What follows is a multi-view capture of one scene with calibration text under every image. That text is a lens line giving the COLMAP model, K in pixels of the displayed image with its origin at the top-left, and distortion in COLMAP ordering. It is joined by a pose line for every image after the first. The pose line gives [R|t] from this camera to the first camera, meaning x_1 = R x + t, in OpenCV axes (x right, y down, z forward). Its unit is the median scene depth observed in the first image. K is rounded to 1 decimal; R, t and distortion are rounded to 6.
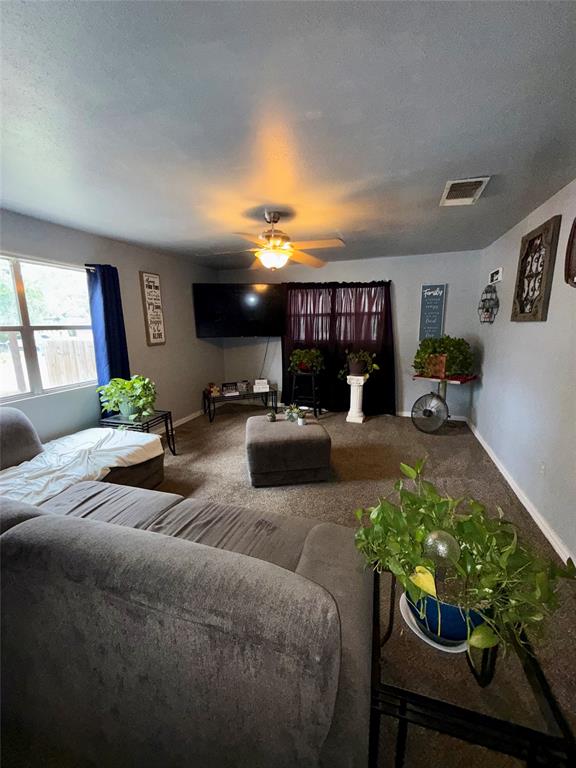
lens RADIAL K [[309.8, 0, 289.8], [0, 309.8, 386.1], [0, 0, 1]] dist [0.000789, 0.000053]
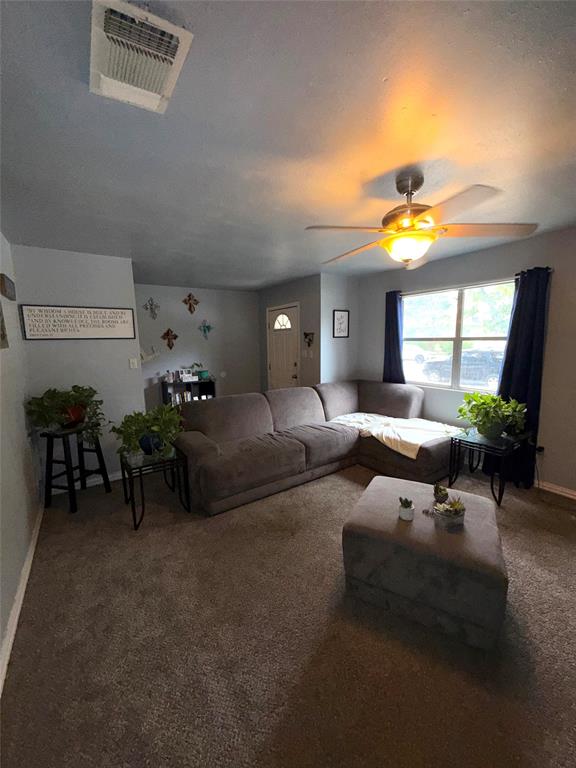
lens RADIAL K [[309.8, 0, 288.6], [0, 309.8, 381.9], [0, 0, 1]] dist [0.000789, 0.000053]
pose [[-0.626968, 0.120937, -0.769601, 0.632410], [-0.141865, 0.953636, 0.265430, -0.254291], [0.766019, 0.275596, -0.580743, 1.237805]]
